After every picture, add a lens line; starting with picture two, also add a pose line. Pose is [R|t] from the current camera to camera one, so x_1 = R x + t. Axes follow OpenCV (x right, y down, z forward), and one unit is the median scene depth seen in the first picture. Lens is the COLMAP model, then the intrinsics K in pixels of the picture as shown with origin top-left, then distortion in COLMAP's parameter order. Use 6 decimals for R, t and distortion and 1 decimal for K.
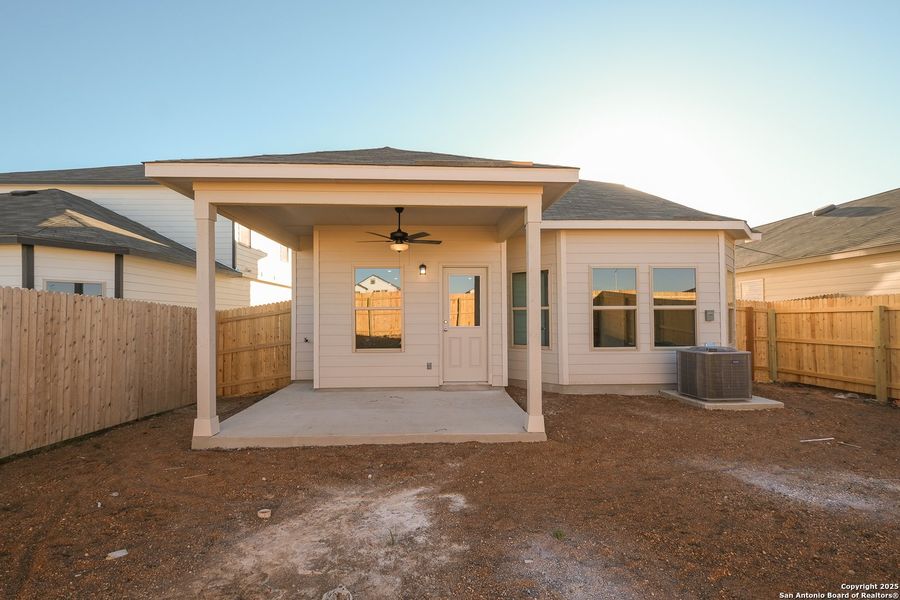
lens RADIAL K [[392.5, 0, 448.8], [0, 392.5, 313.9], [0, 0, 1]] dist [-0.005594, -0.000215]
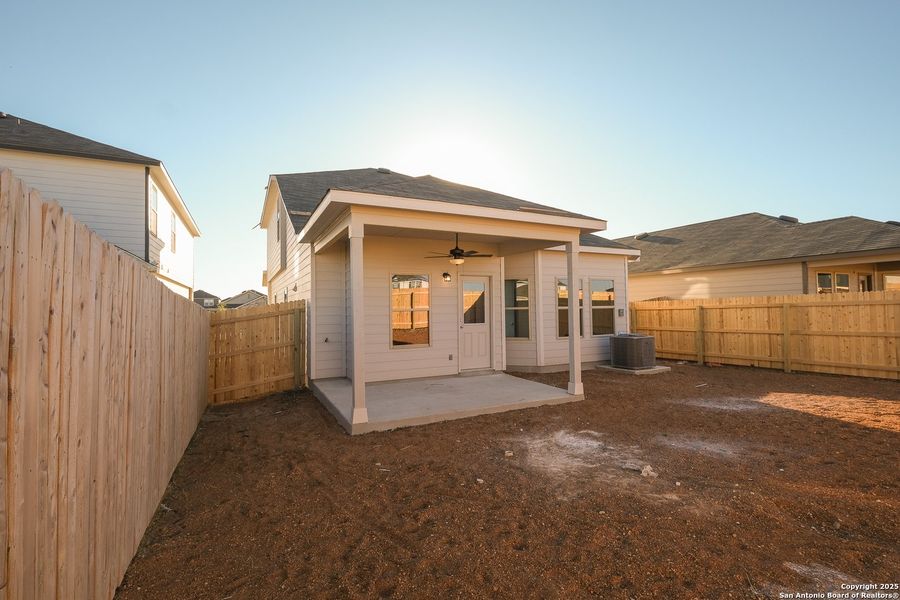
lens RADIAL K [[406.9, 0, 450.0], [0, 406.9, 300.0], [0, 0, 1]] dist [-0.001382, -0.000136]
pose [[0.915273, 0.002061, 0.402830, -0.545570], [0.006517, 0.999780, -0.019923, -0.017478], [-0.402782, 0.020860, 0.915058, -0.139843]]
